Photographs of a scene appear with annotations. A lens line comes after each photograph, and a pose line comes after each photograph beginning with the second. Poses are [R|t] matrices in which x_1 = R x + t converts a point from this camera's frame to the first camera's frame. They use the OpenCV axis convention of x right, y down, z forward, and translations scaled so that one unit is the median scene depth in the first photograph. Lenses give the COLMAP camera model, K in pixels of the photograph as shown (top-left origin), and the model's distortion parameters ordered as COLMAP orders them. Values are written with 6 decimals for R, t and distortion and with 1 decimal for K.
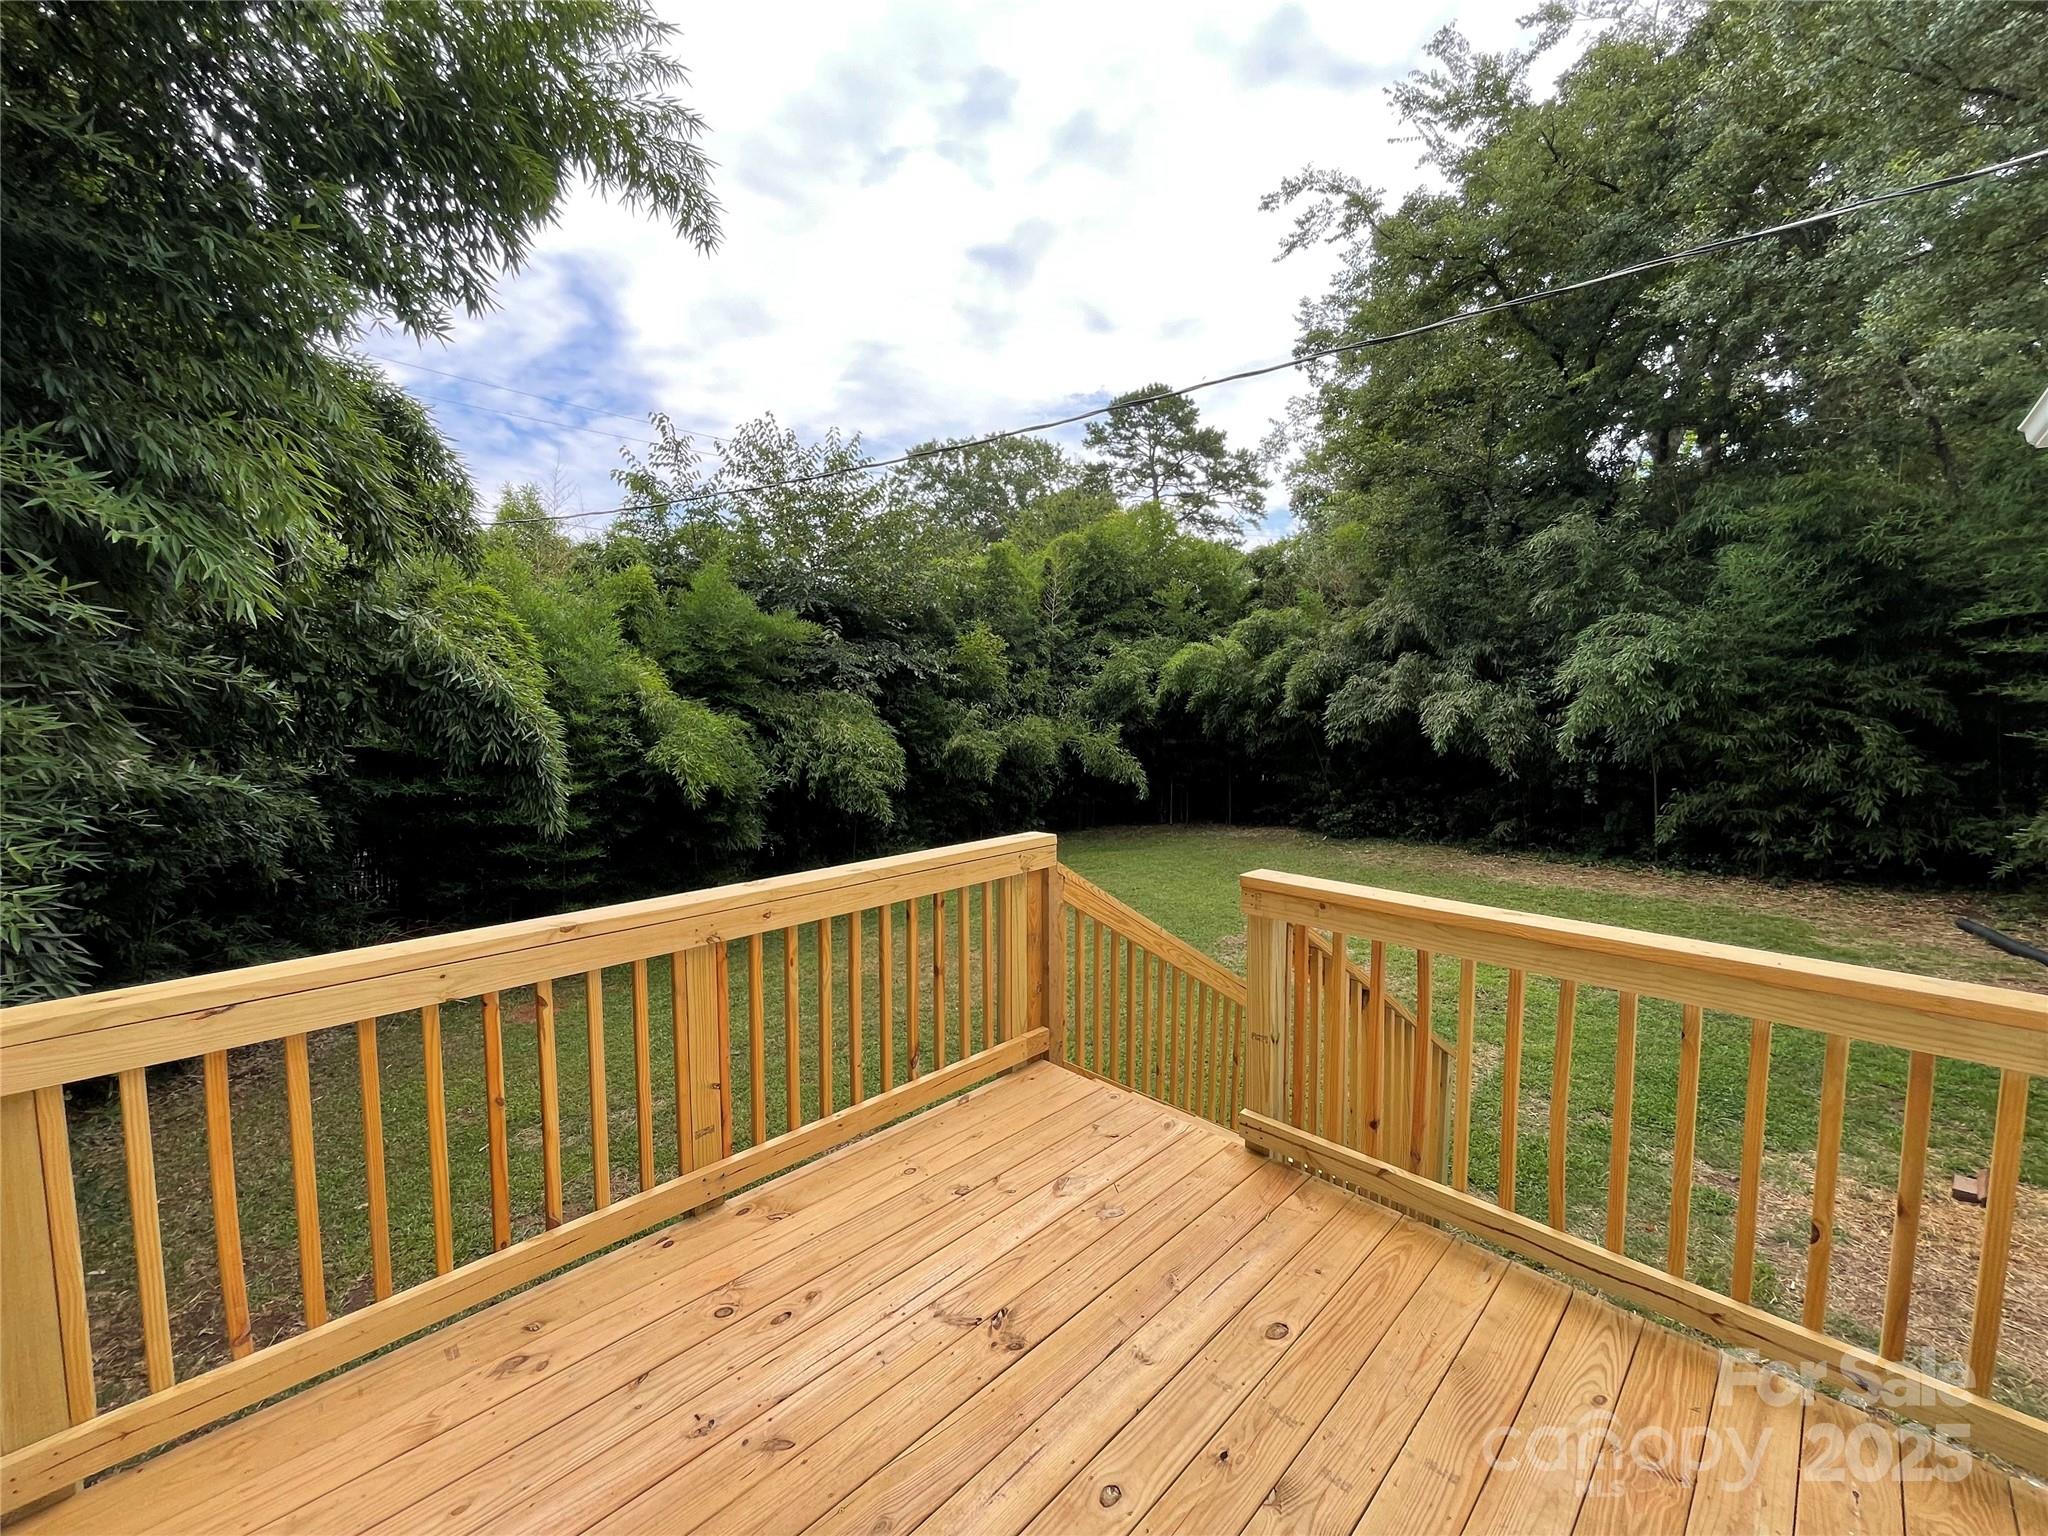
lens RADIAL K [[830.7, 0, 1009.7], [0, 830.7, 767.3], [0, 0, 1]] dist [-0.001939, 0.000109]
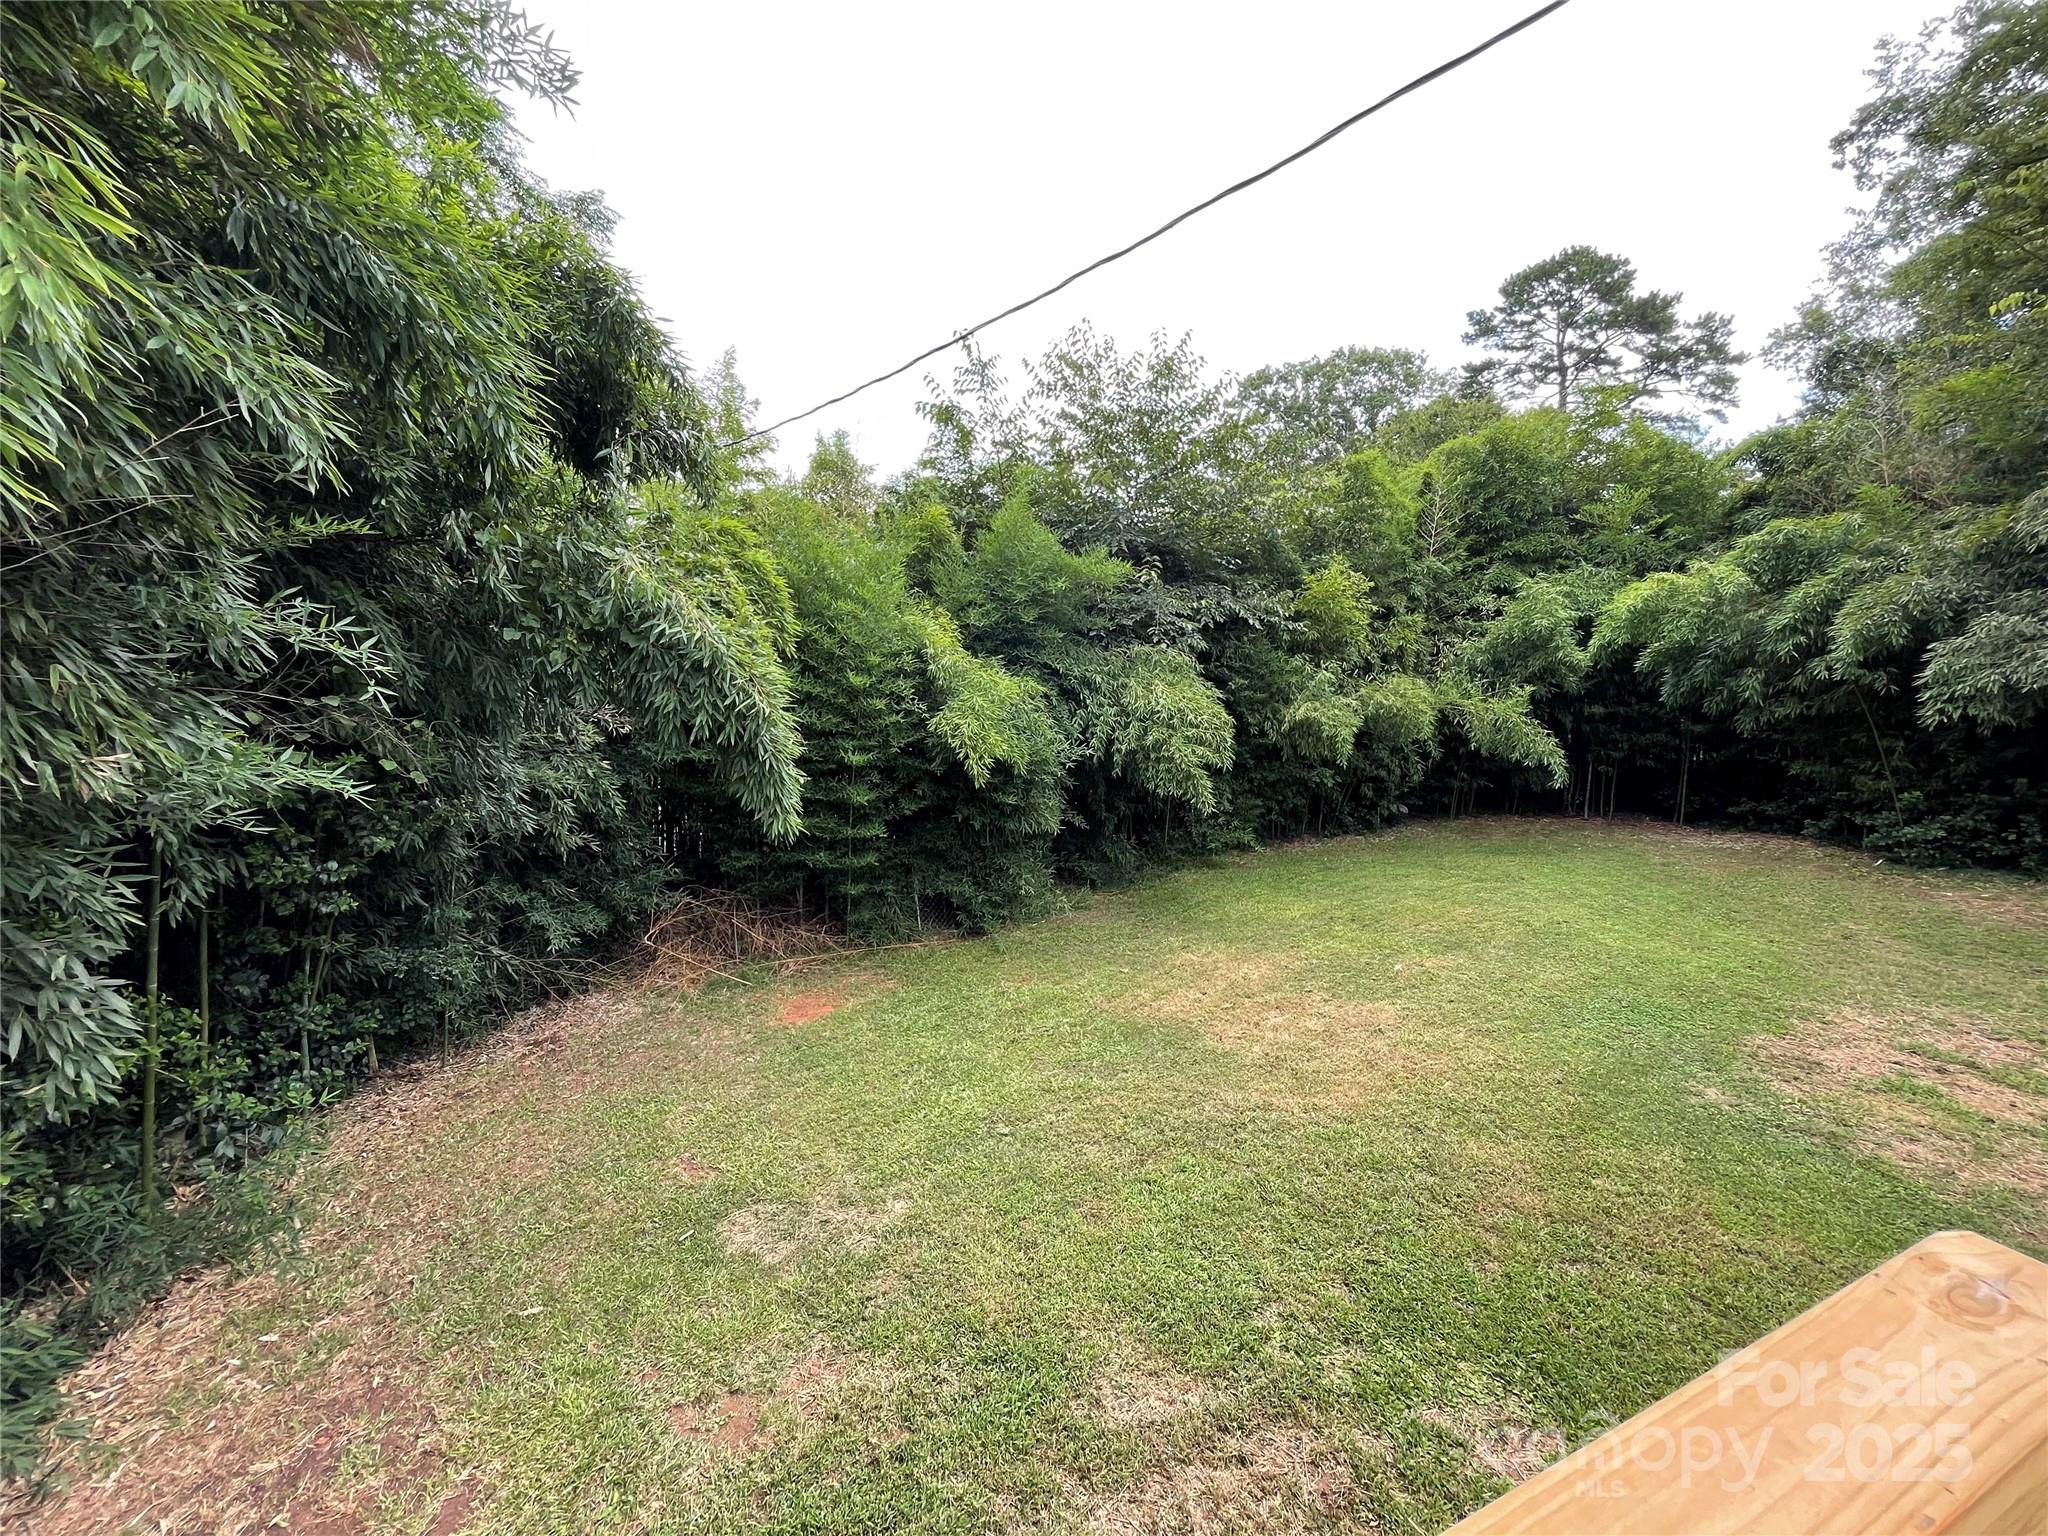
lens RADIAL K [[814.6, 0, 992.5], [0, 814.6, 801.6], [0, 0, 1]] dist [-0.010623, -0.000052]
pose [[0.923763, 0.060253, -0.378194, -0.030093], [-0.024070, 0.994728, 0.099685, -0.011026], [0.382207, -0.082982, 0.920343, 0.139121]]
